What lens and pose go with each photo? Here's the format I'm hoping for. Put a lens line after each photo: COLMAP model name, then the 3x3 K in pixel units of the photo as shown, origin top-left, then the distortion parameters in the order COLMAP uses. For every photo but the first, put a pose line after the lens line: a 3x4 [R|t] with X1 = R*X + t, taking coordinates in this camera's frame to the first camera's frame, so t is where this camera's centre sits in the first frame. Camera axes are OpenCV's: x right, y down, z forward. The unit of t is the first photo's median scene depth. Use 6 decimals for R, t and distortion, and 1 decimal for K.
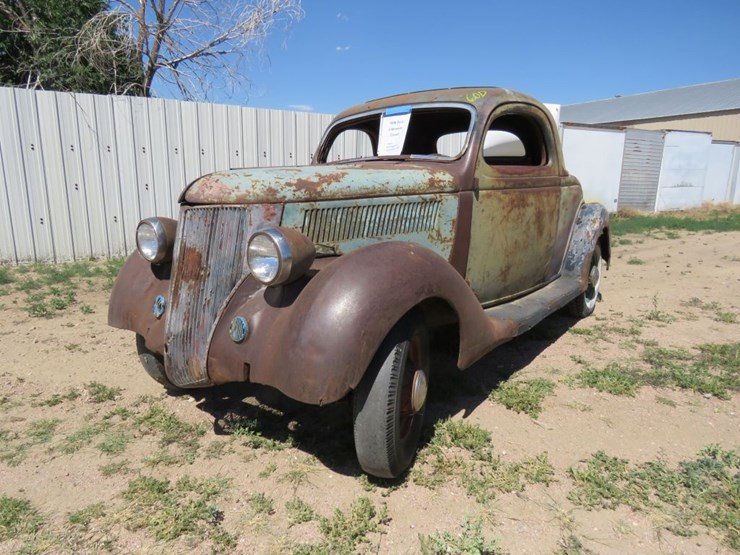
lens RADIAL K [[476.8, 0, 359.5], [0, 476.8, 278.7], [0, 0, 1]] dist [-0.006259, 0.000208]
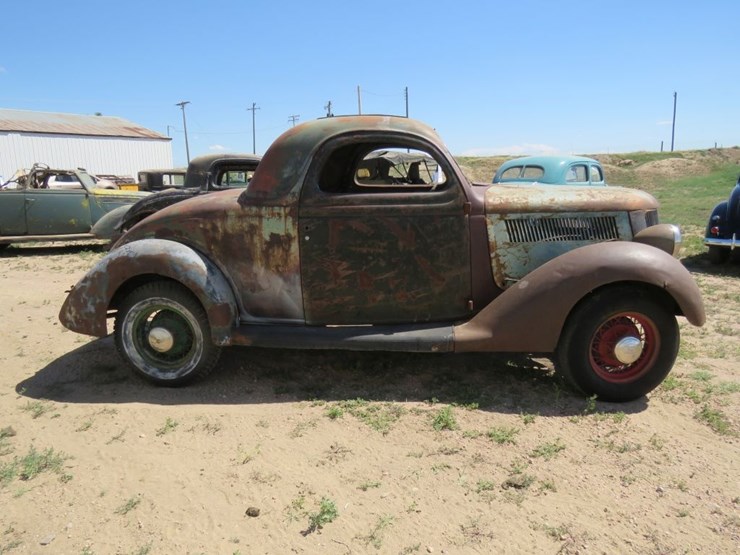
lens RADIAL K [[532.6, 0, 370.0], [0, 532.6, 277.5], [0, 0, 1]] dist [-0.005267, -0.001148]
pose [[-0.510601, -0.163618, 0.844106, -1.160834], [0.202393, 0.931270, 0.302942, -0.552970], [-0.835657, 0.325524, -0.442392, 2.165008]]
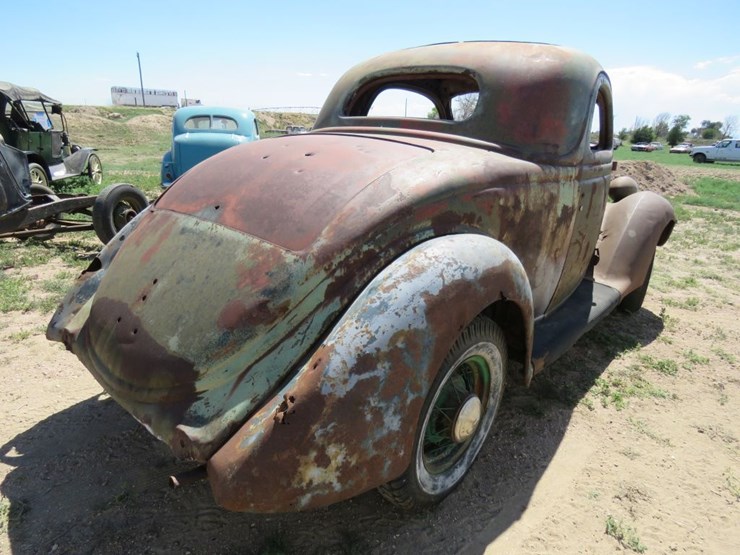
lens RADIAL K [[476.8, 0, 359.5], [0, 476.8, 278.7], [0, 0, 1]] dist [-0.006259, 0.000208]
pose [[-0.996547, -0.066958, 0.049092, 0.411541], [-0.033989, 0.868473, 0.494569, -0.591351], [-0.075750, 0.491193, -0.867751, 2.560609]]
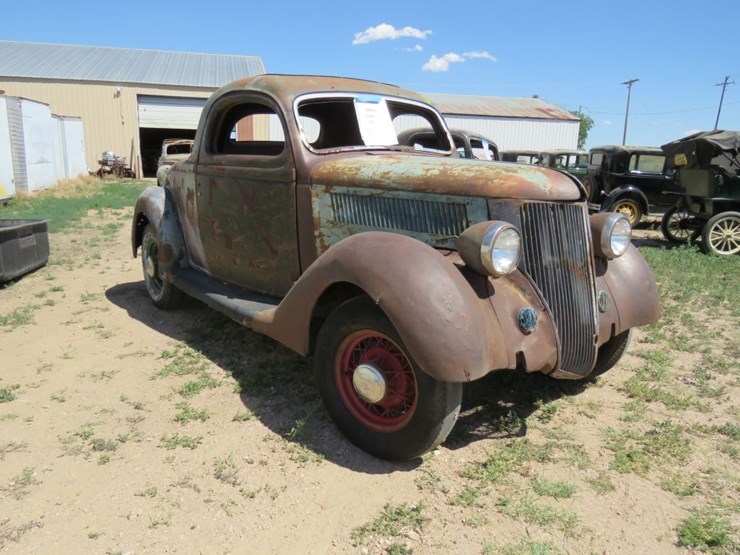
lens RADIAL K [[564.5, 0, 361.9], [0, 564.5, 275.8], [0, 0, 1]] dist [-0.002518, 0.000201]
pose [[0.262219, -0.199009, 0.944265, -1.305150], [0.186779, 0.970468, 0.152664, -0.213498], [-0.946760, 0.136338, 0.291645, 0.860829]]
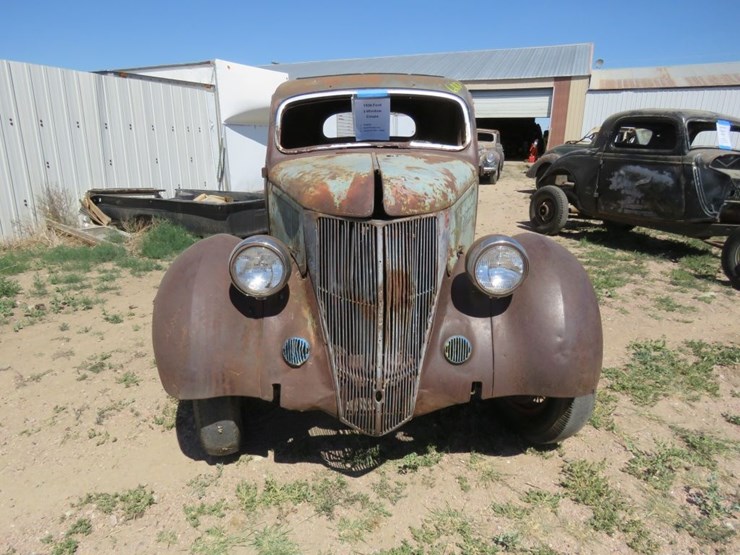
lens RADIAL K [[476.8, 0, 359.5], [0, 476.8, 278.7], [0, 0, 1]] dist [-0.006259, 0.000208]
pose [[0.790311, -0.183792, 0.584490, -0.679909], [0.142665, 0.982929, 0.116178, -0.119946], [-0.595865, -0.008431, 0.803041, 0.277960]]
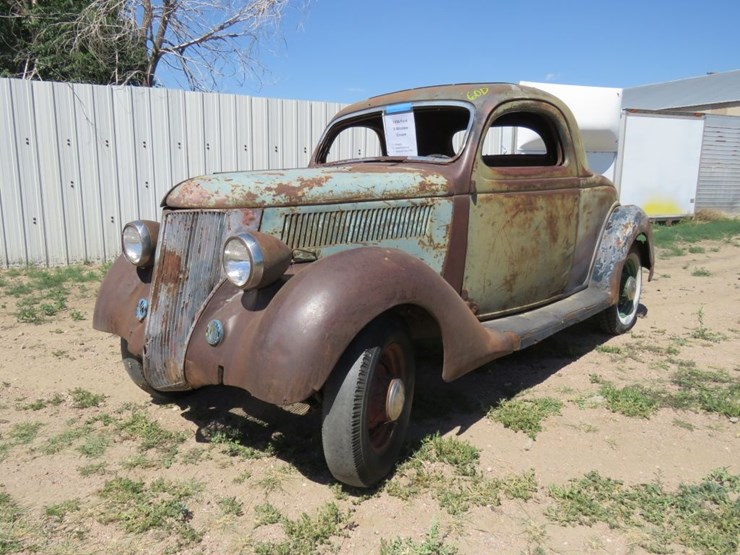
lens RADIAL K [[564.5, 0, 361.9], [0, 564.5, 275.8], [0, 0, 1]] dist [-0.002518, 0.000201]
pose [[0.997837, 0.012500, -0.064540, 0.101045], [-0.014144, 0.999585, -0.025082, 0.008887], [0.064200, 0.025941, 0.997600, -0.132474]]
